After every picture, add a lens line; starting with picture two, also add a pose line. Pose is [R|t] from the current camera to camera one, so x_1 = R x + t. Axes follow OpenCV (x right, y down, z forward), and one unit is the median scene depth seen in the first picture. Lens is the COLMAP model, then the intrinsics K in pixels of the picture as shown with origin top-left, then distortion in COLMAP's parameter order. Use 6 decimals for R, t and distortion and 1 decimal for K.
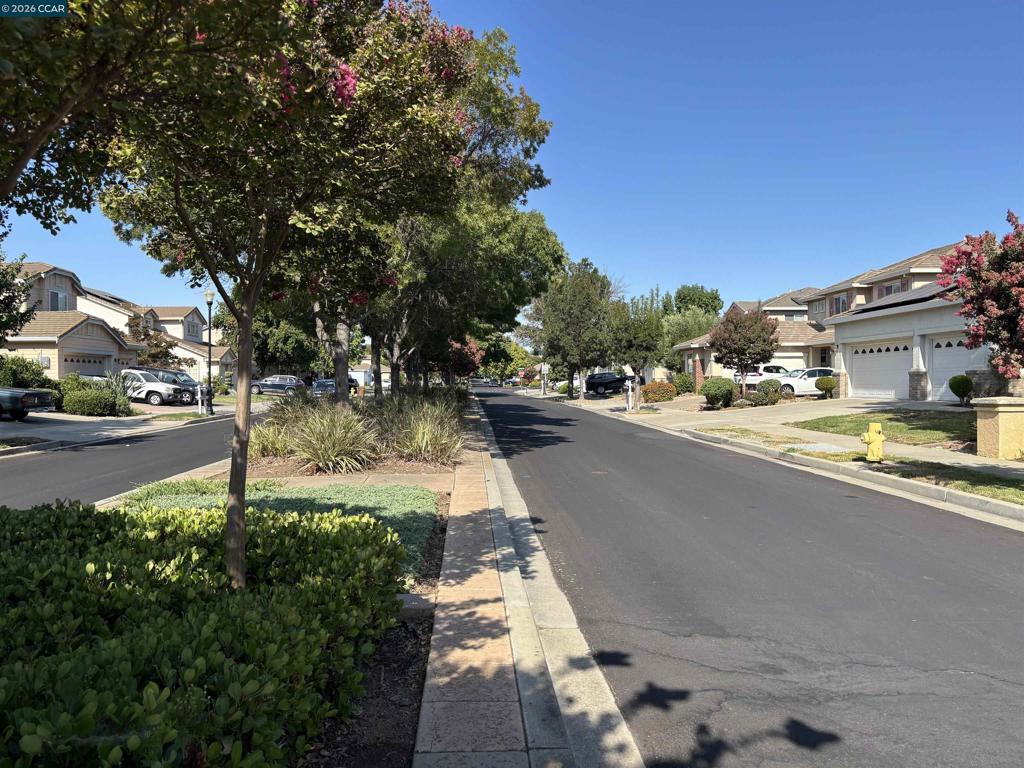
lens RADIAL K [[757.4, 0, 512.0], [0, 757.4, 384.0], [0, 0, 1]] dist [0.005731, -0.000067]
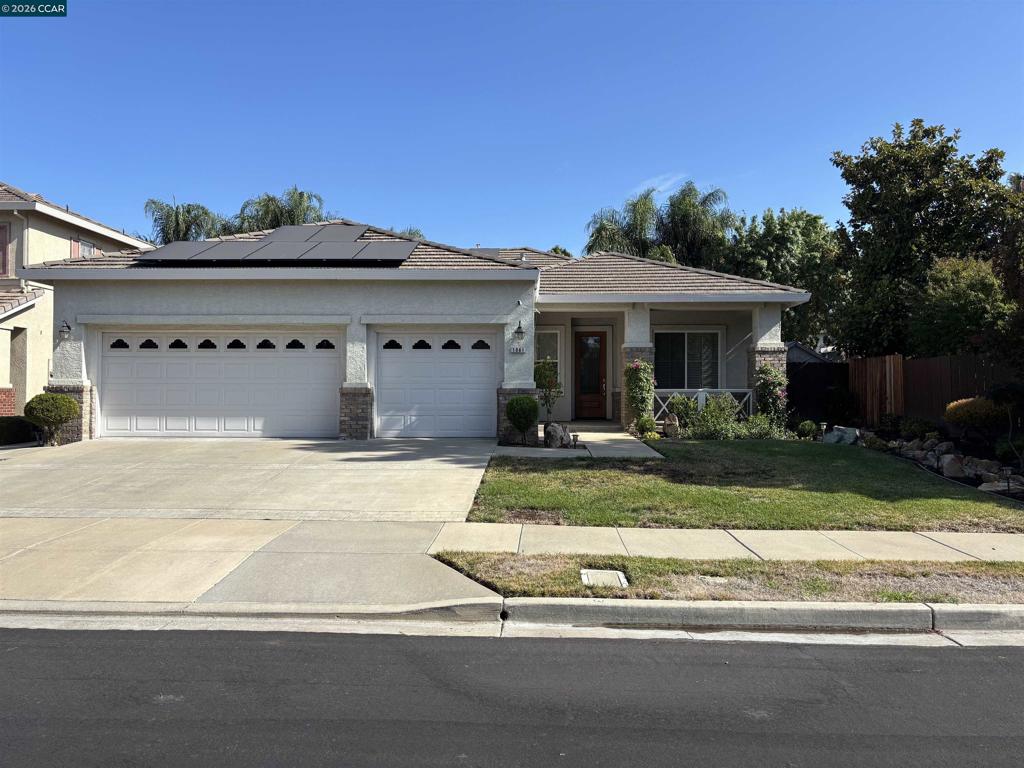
lens RADIAL K [[757.4, 0, 512.0], [0, 757.4, 384.0], [0, 0, 1]] dist [0.005731, -0.000067]
pose [[0.092725, 0.017336, 0.995541, -0.010701], [-0.003253, 0.999848, -0.017108, -0.010411], [-0.995686, -0.001652, 0.092768, 0.827693]]
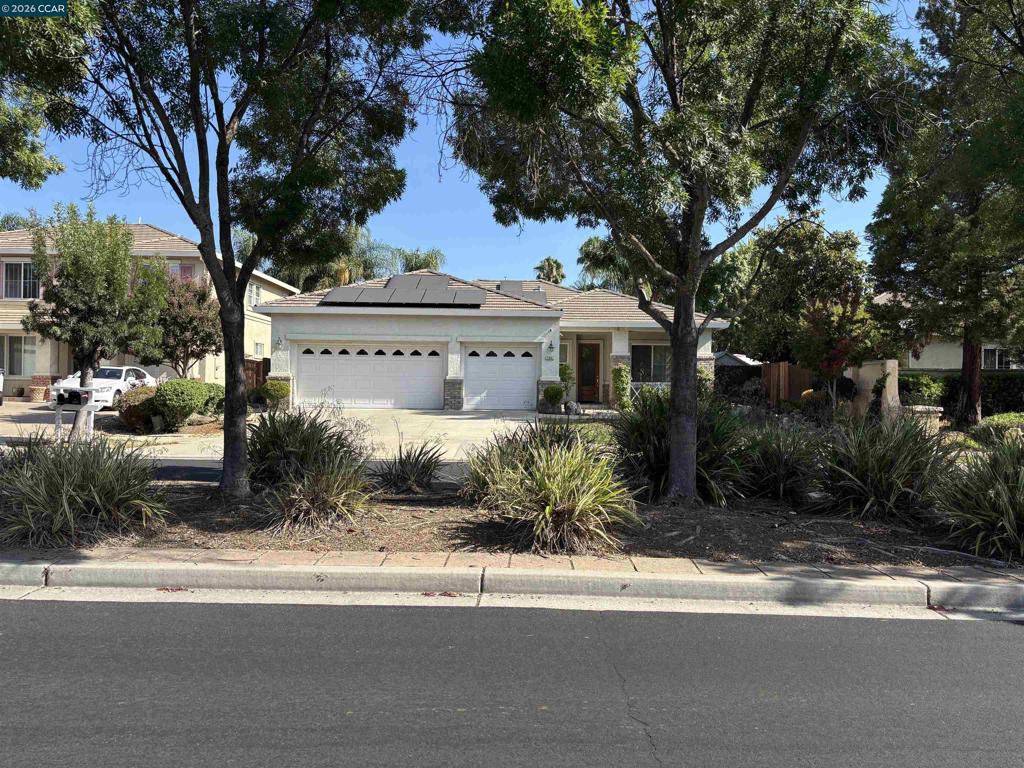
lens RADIAL K [[757.4, 0, 512.0], [0, 757.4, 384.0], [0, 0, 1]] dist [0.005731, -0.000067]
pose [[0.069090, 0.013008, 0.997526, -0.394456], [-0.012220, 0.999851, -0.012192, -0.000476], [-0.997536, -0.011347, 0.069239, 0.856275]]
